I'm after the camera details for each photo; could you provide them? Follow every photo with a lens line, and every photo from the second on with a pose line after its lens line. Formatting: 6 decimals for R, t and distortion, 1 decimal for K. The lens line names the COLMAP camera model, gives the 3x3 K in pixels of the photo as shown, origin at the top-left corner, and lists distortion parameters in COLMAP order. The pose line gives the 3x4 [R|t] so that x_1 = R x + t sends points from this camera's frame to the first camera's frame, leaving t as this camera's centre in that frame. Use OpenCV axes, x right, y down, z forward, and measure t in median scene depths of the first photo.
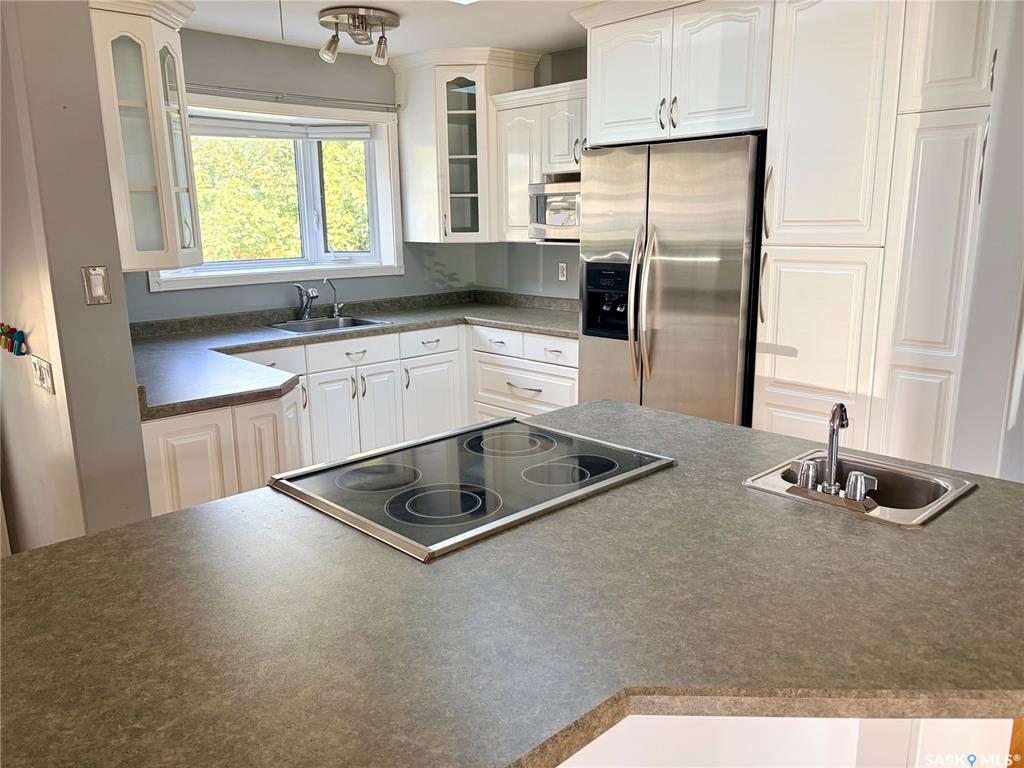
lens RADIAL K [[773.4, 0, 512.0], [0, 773.4, 380.5], [0, 0, 1]] dist [0.063675, -0.071441]
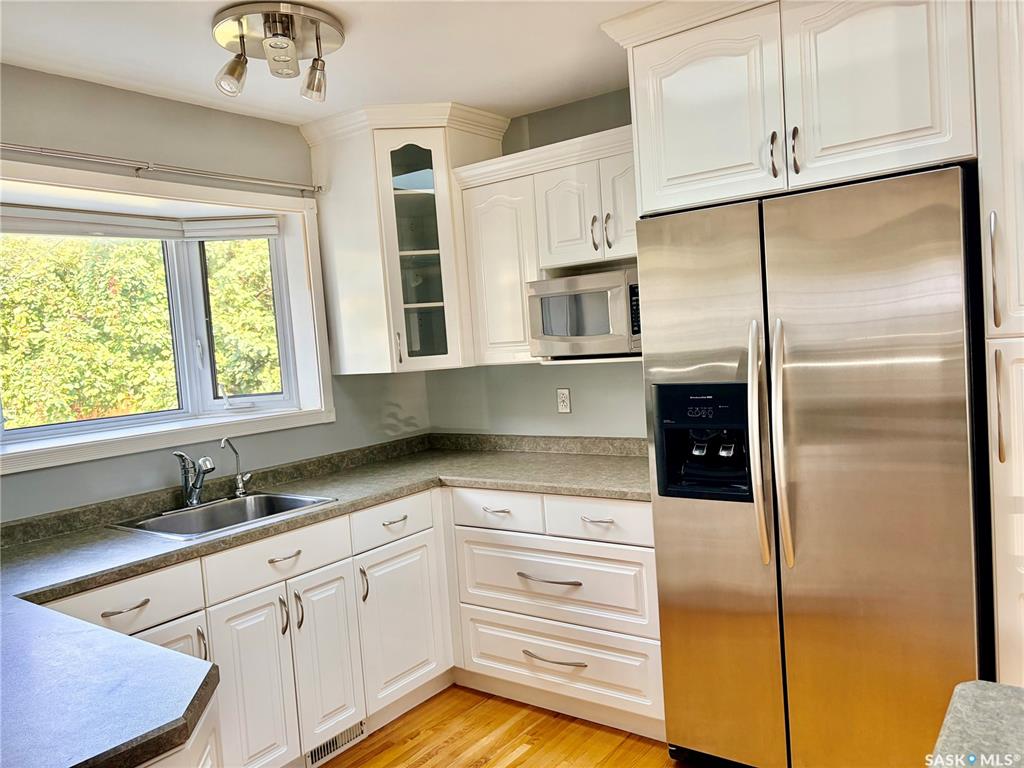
lens RADIAL K [[773.4, 0, 516.5], [0, 773.4, 387.5], [0, 0, 1]] dist [0.063675, -0.071441]
pose [[0.981682, -0.068374, 0.177835, -0.117197], [0.094947, 0.984794, -0.145488, -0.057798], [-0.165183, 0.159708, 0.973246, 0.335486]]
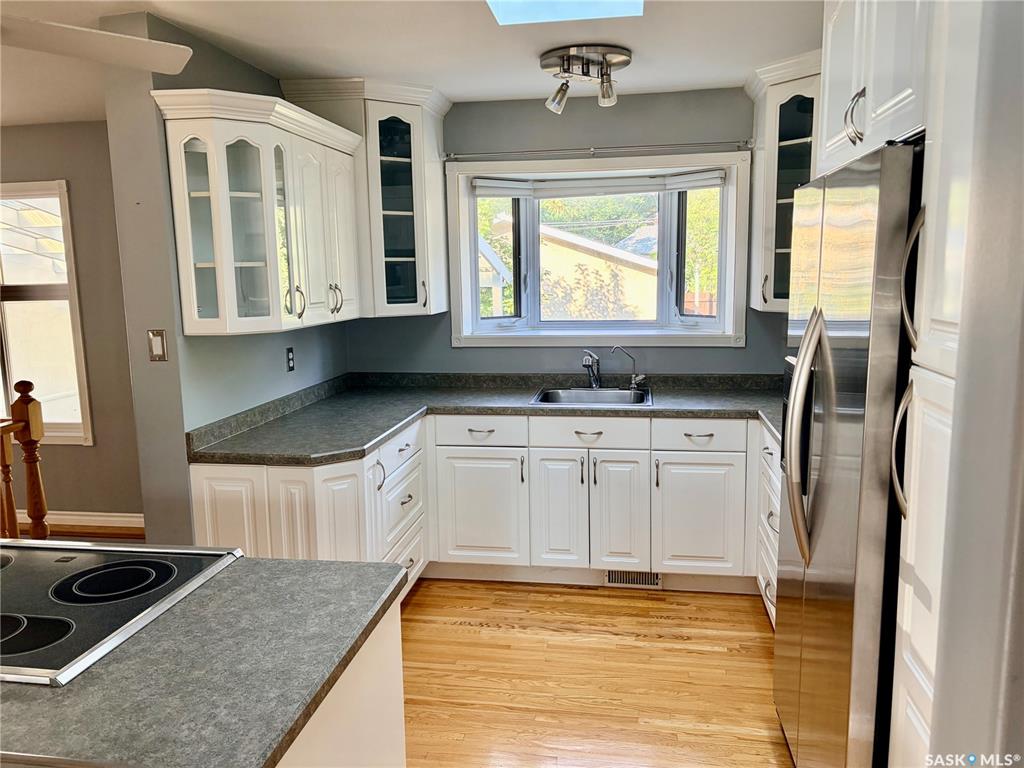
lens RADIAL K [[773.4, 0, 511.7], [0, 773.4, 384.9], [0, 0, 1]] dist [0.063675, -0.071441]
pose [[0.609110, 0.123546, -0.783403, 0.406396], [-0.157557, 0.986954, 0.033144, -0.100313], [0.777277, 0.103243, 0.620629, 0.364510]]
